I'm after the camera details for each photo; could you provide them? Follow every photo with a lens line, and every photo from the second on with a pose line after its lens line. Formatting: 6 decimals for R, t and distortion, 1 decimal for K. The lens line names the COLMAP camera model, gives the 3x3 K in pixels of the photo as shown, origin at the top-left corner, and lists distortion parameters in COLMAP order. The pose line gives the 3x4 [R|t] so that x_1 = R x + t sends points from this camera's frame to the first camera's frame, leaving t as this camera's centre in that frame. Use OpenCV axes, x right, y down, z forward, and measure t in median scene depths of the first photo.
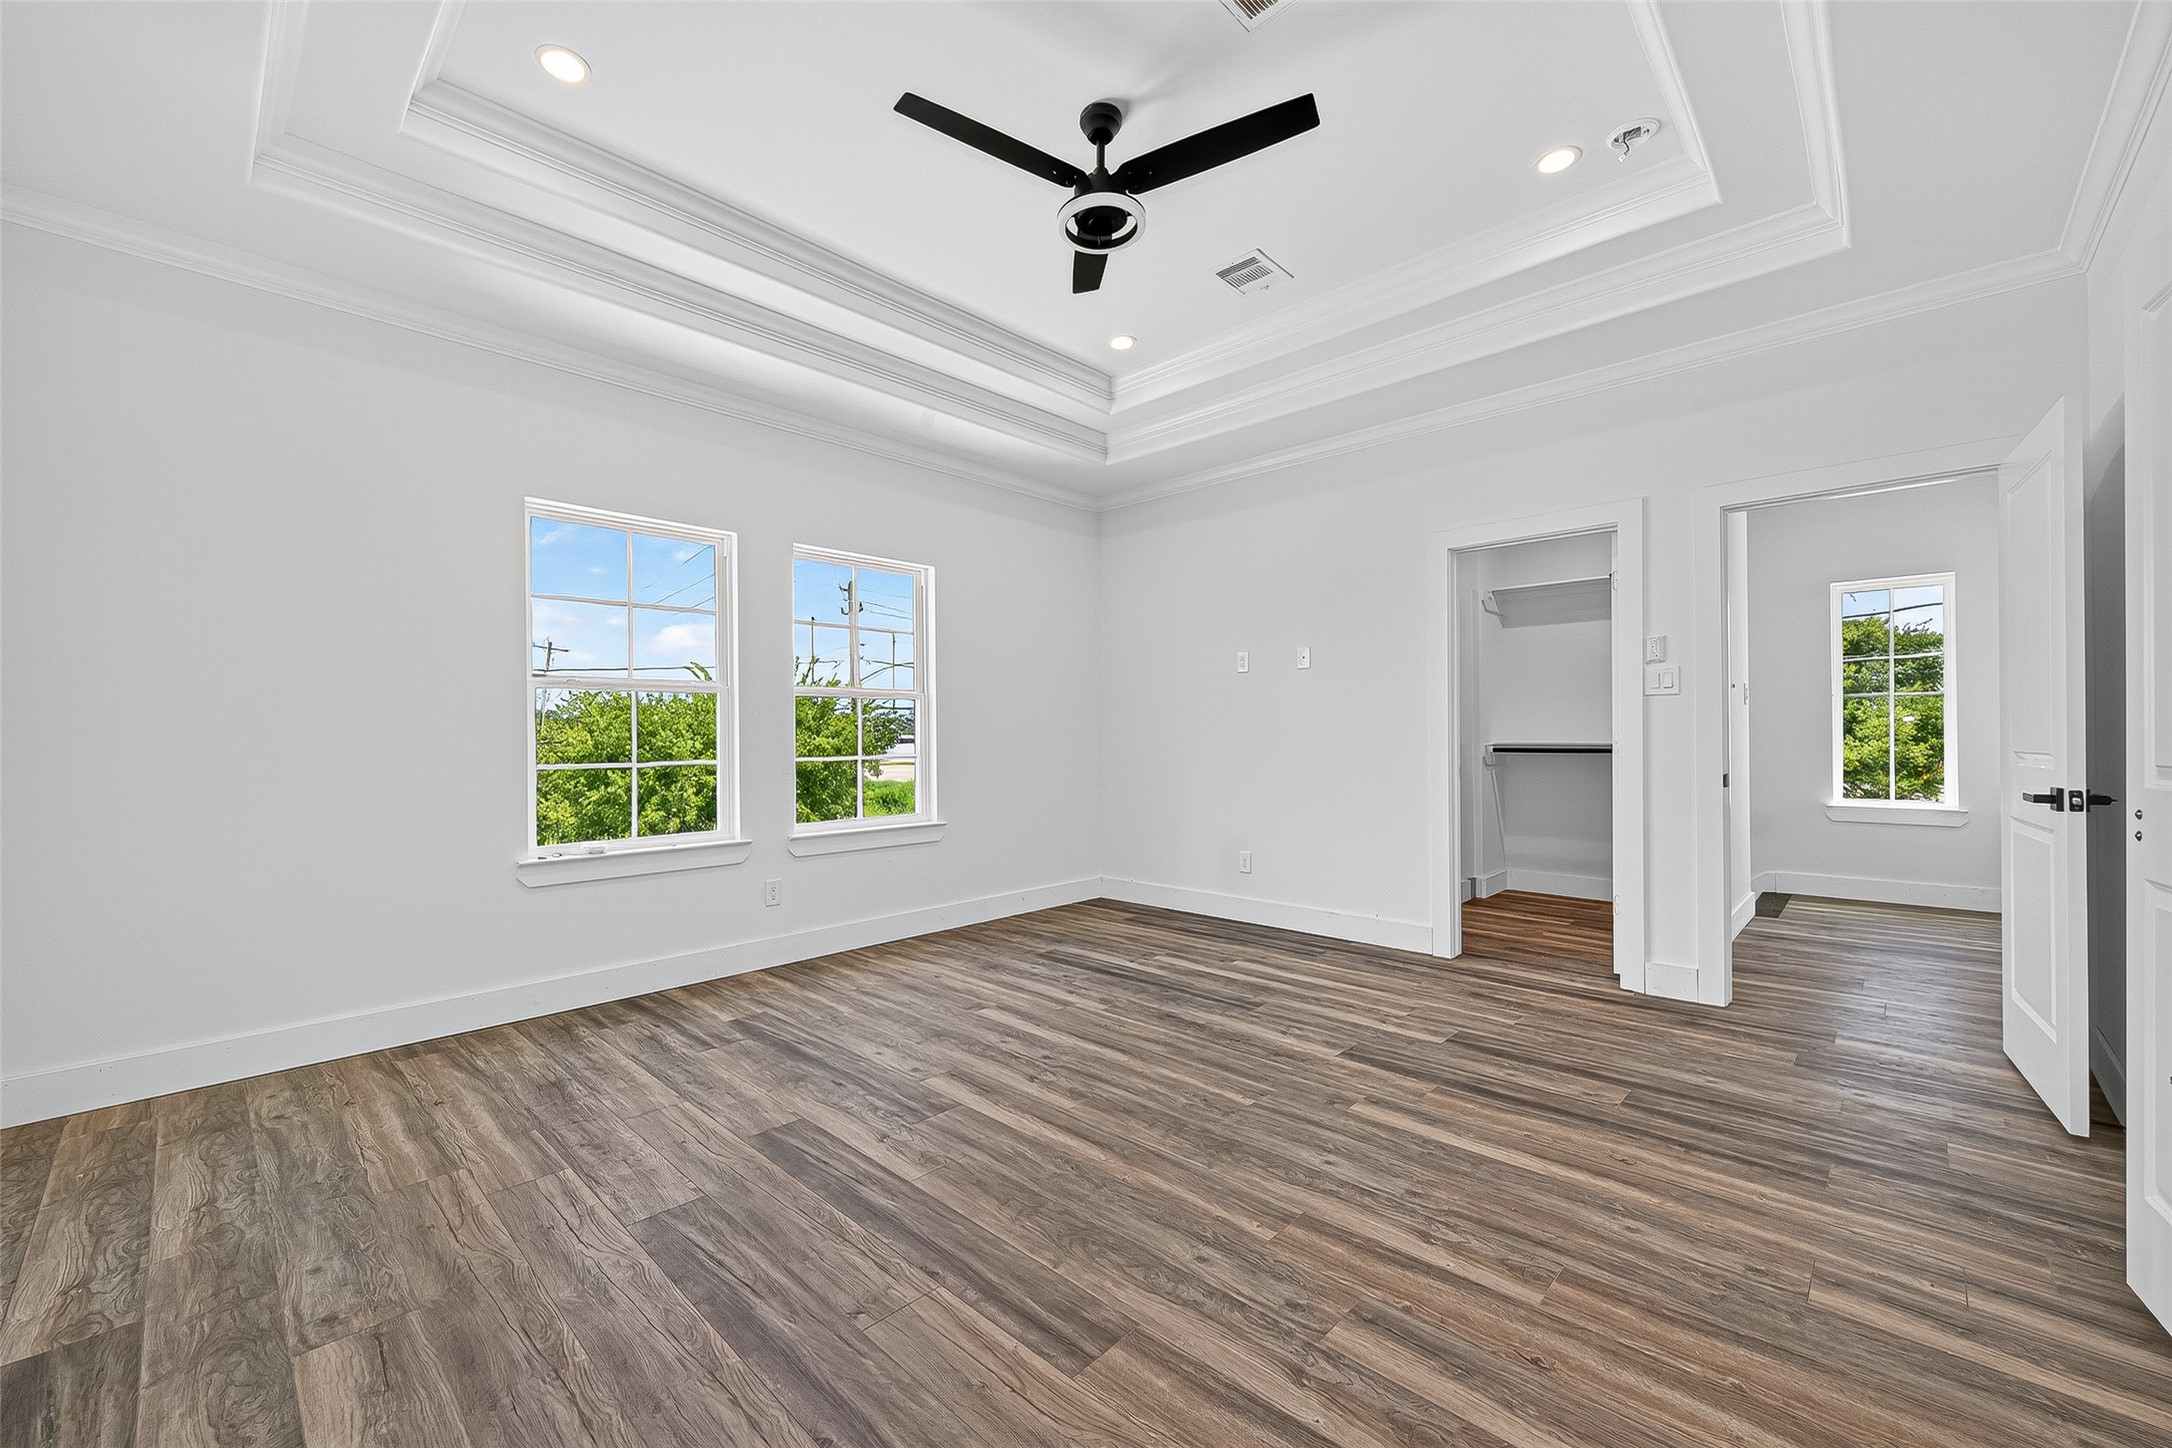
lens RADIAL K [[849.9, 0, 1070.6], [0, 849.9, 730.6], [0, 0, 1]] dist [0.006210, -0.000276]
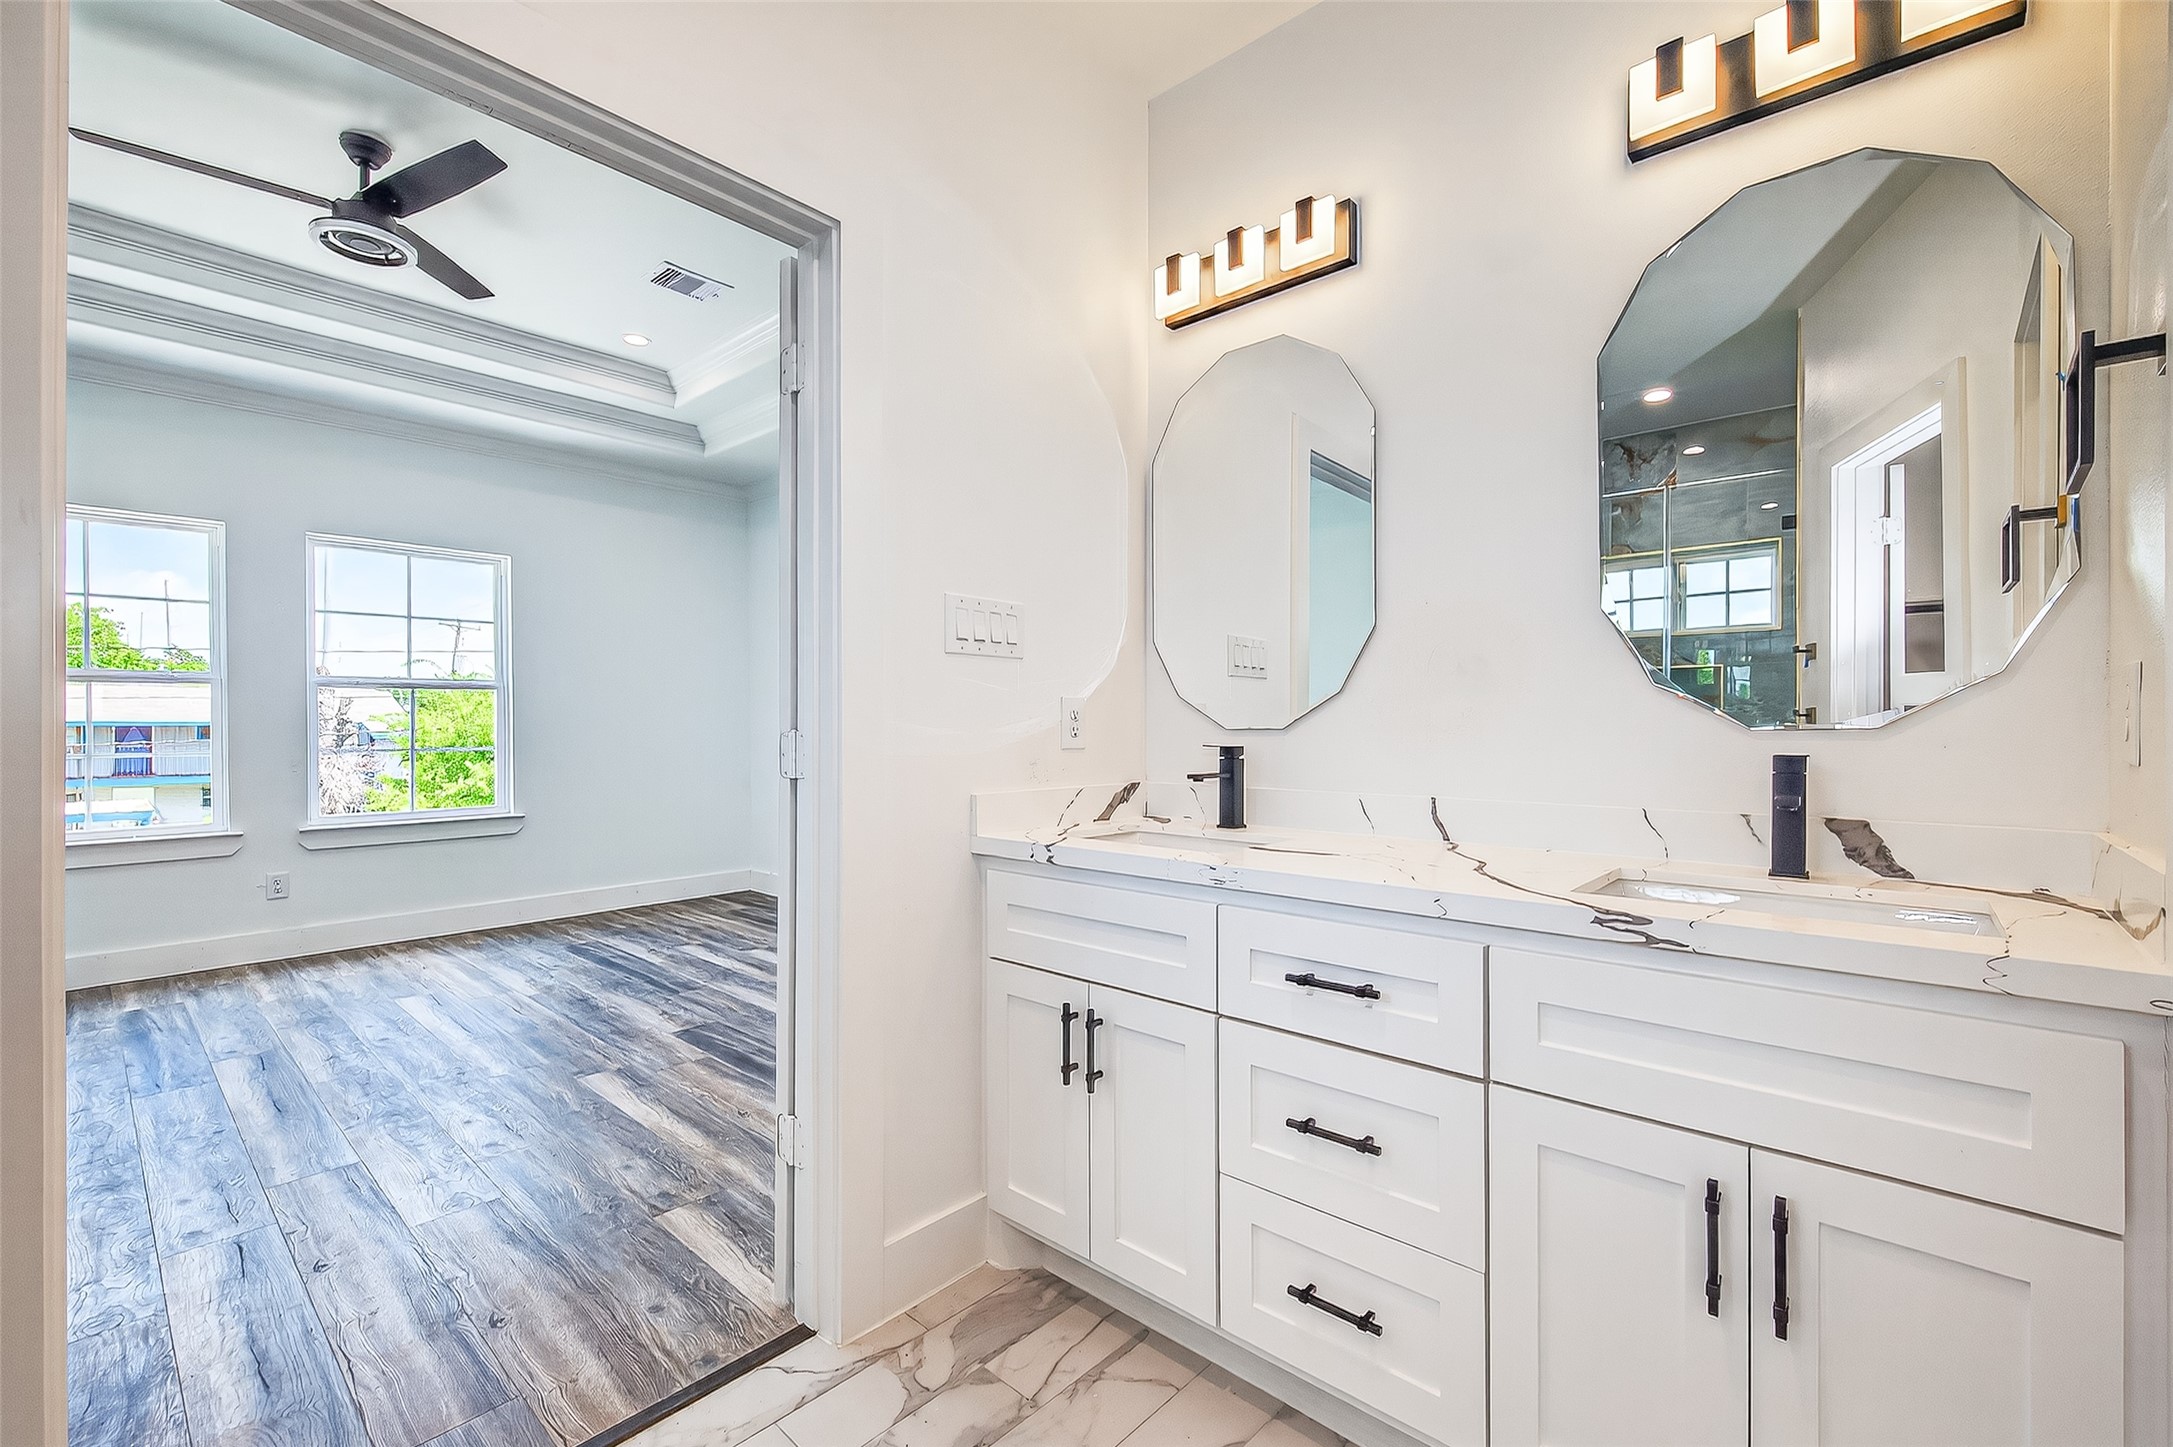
lens RADIAL K [[914.3, 0, 1101.1], [0, 914.3, 726.9], [0, 0, 1]] dist [0.011198, 0.000279]
pose [[0.999410, -0.001881, 0.034292, 0.856645], [0.001435, 0.999914, 0.013033, -0.016091], [-0.034313, -0.012976, 0.999327, -0.171100]]
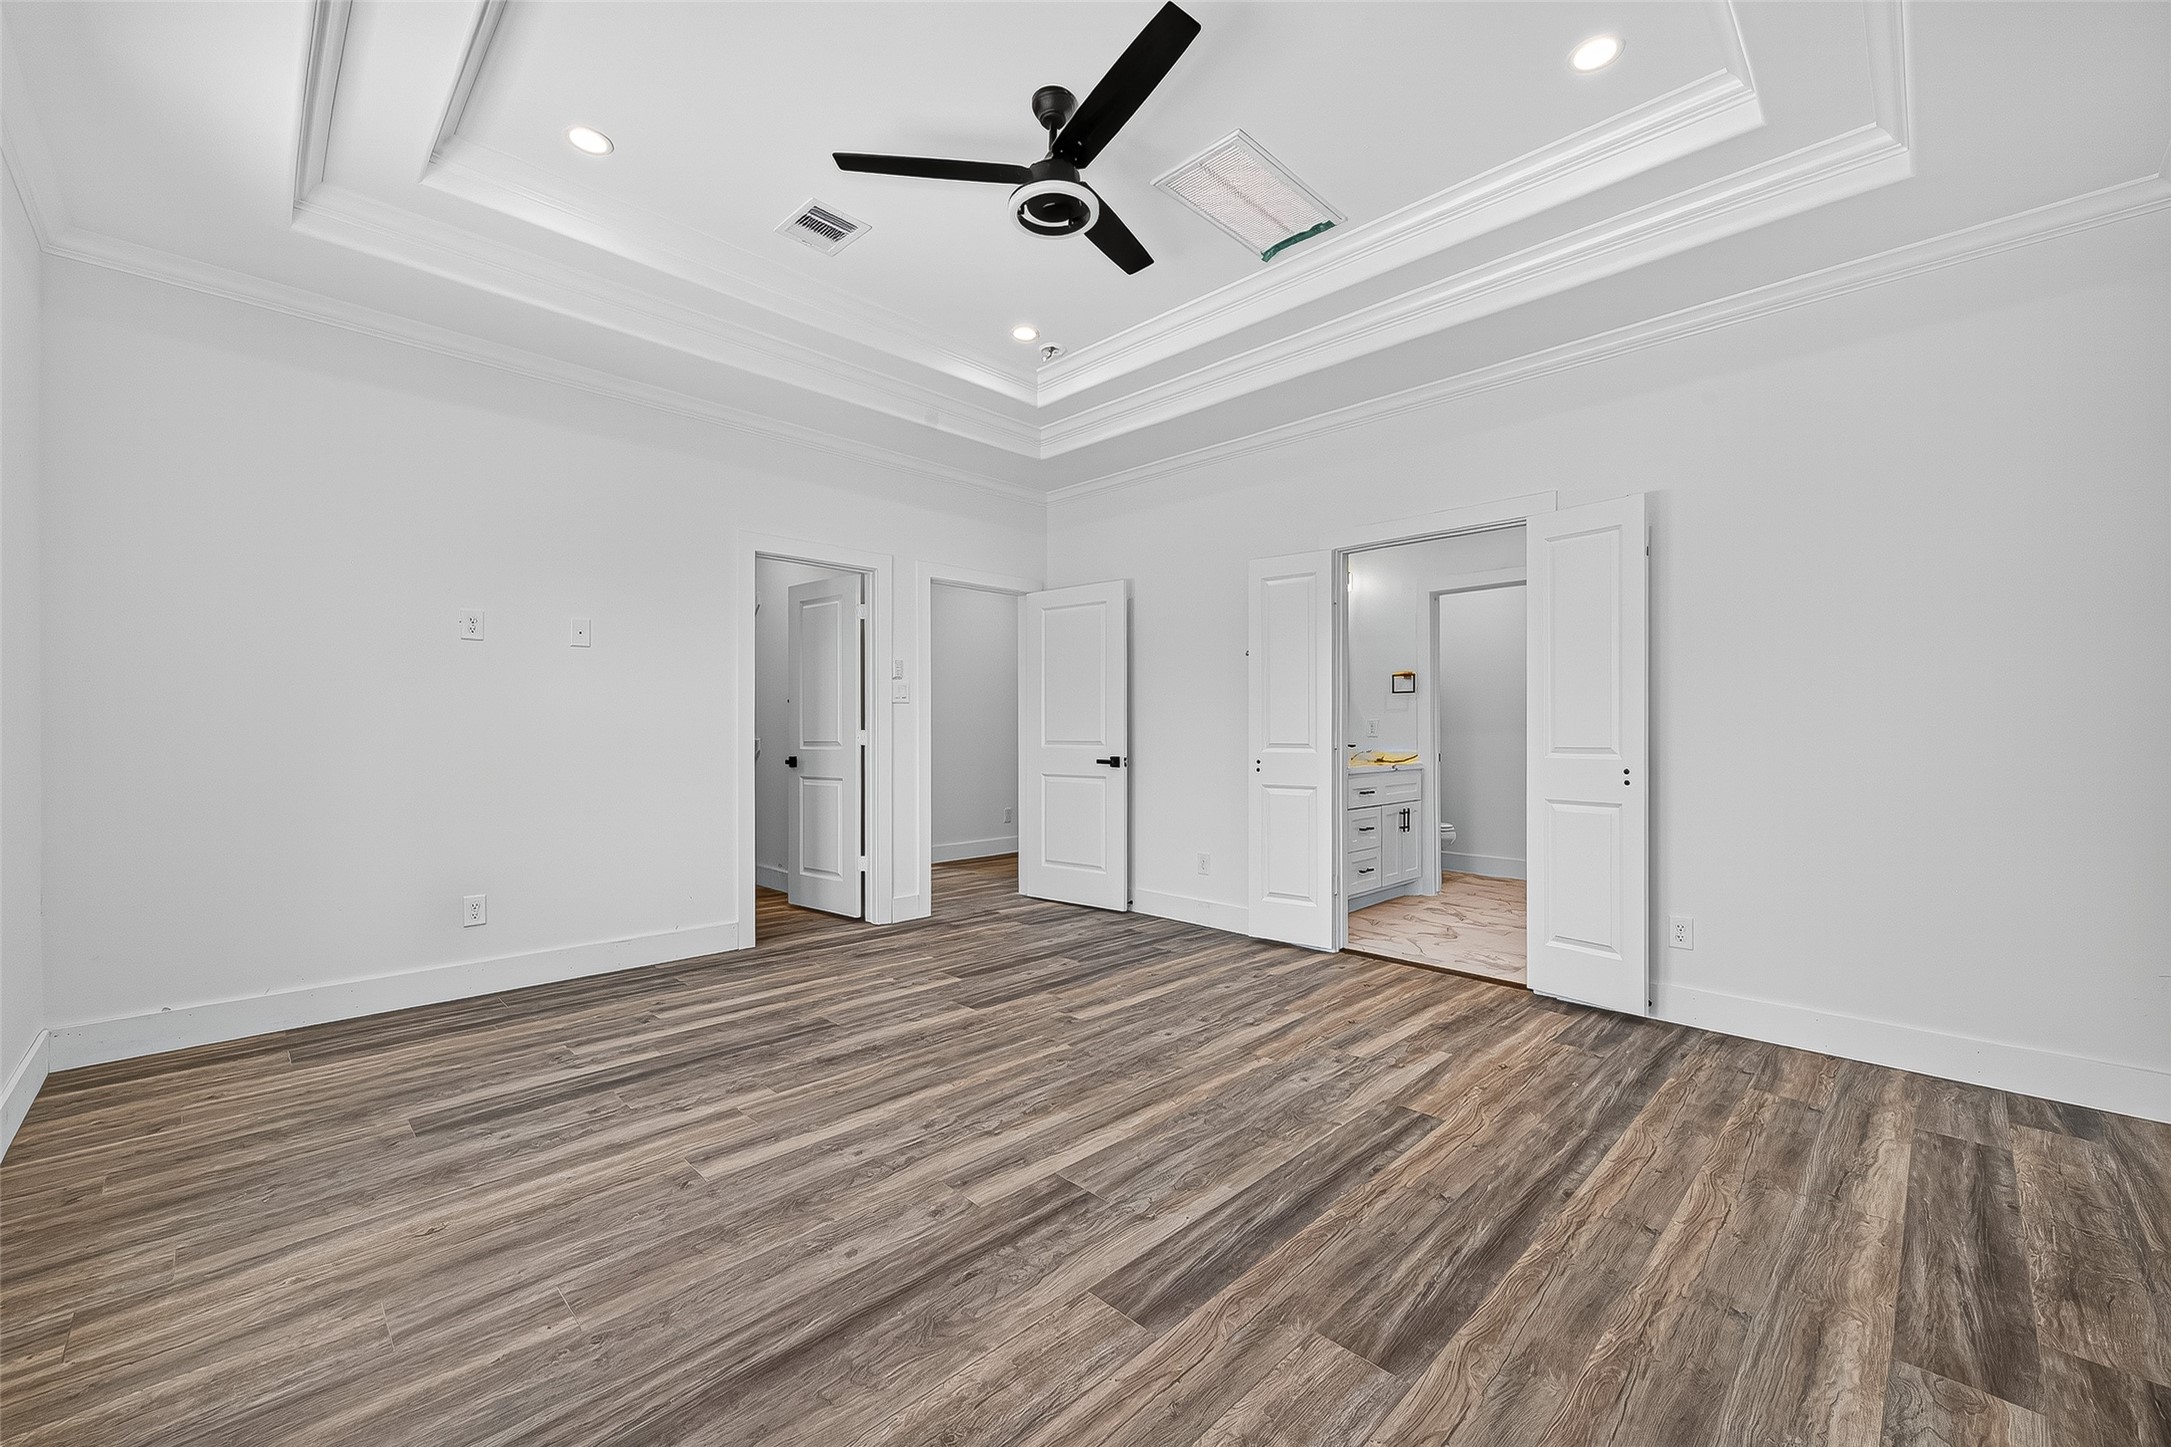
lens RADIAL K [[849.5, 0, 1085.6], [0, 849.5, 724.9], [0, 0, 1]] dist [0.006210, -0.000276]
pose [[0.030267, 0.011154, 0.999480, -0.877672], [-0.008188, 0.999907, -0.010911, 0.009652], [-0.999508, -0.007854, 0.030356, 0.866420]]
